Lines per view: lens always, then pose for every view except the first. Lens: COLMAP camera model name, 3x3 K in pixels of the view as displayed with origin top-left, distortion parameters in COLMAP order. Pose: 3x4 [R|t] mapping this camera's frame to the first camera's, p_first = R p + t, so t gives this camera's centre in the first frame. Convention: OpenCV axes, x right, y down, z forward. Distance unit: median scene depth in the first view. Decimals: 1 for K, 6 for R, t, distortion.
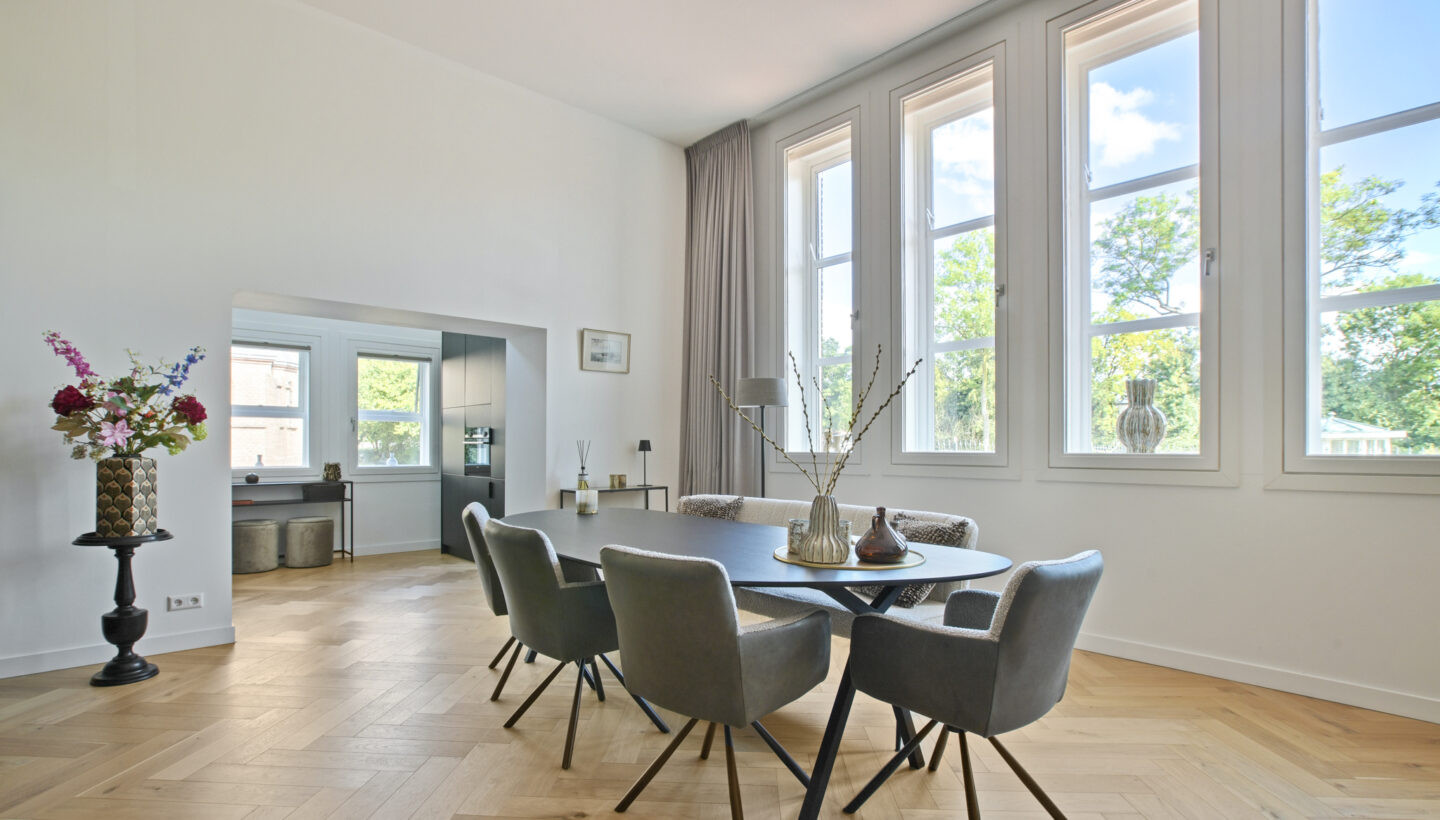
lens RADIAL K [[689.3, 0, 712.0], [0, 689.3, 451.0], [0, 0, 1]] dist [0.000210, 0.000264]
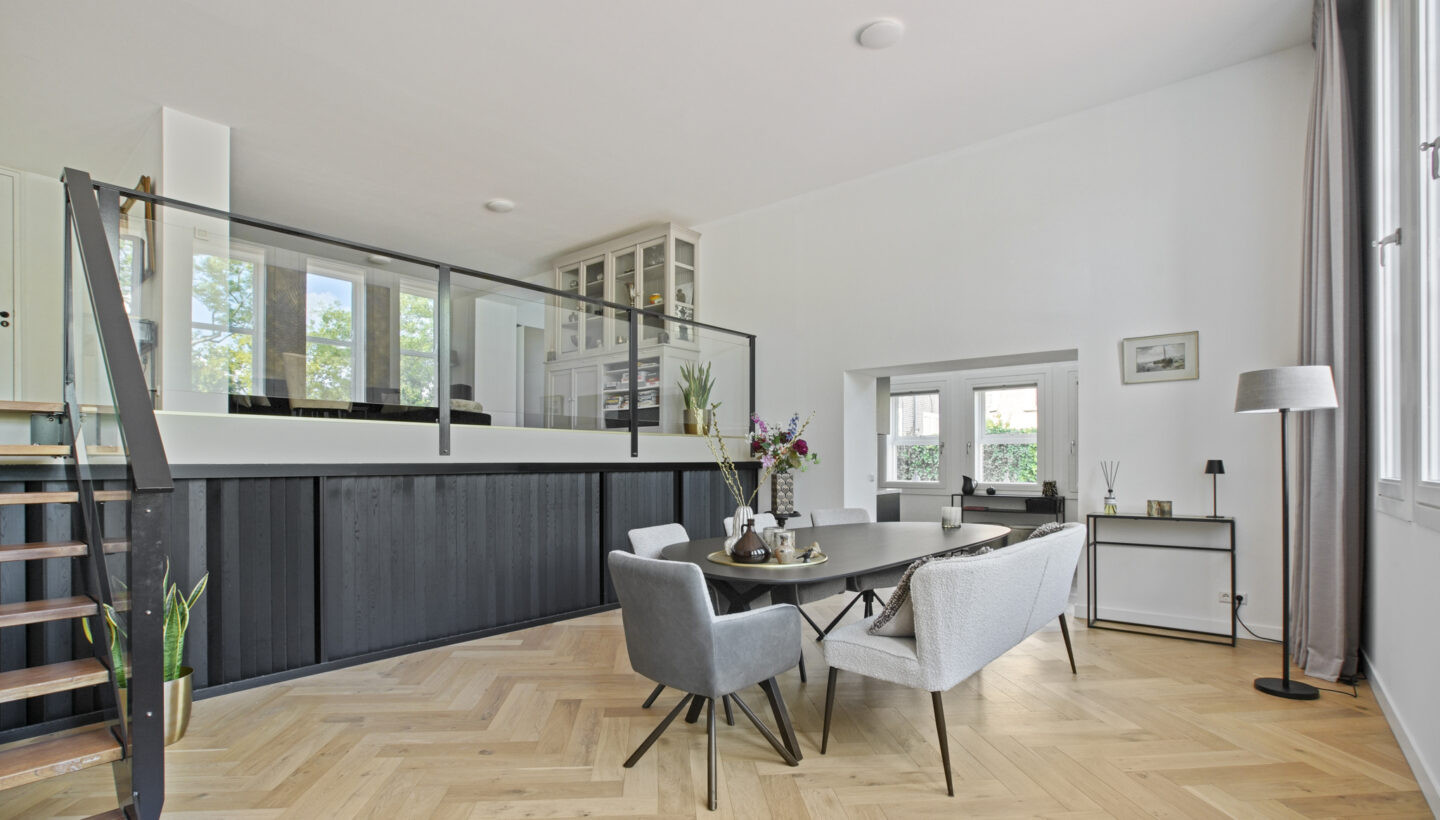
lens RADIAL K [[689.3, 0, 712.0], [0, 689.3, 451.0], [0, 0, 1]] dist [0.000210, 0.000264]
pose [[0.148460, -0.019943, -0.988717, 0.634423], [-0.006223, 0.999758, -0.021100, -0.006108], [0.988899, 0.009285, 0.148300, 0.322055]]
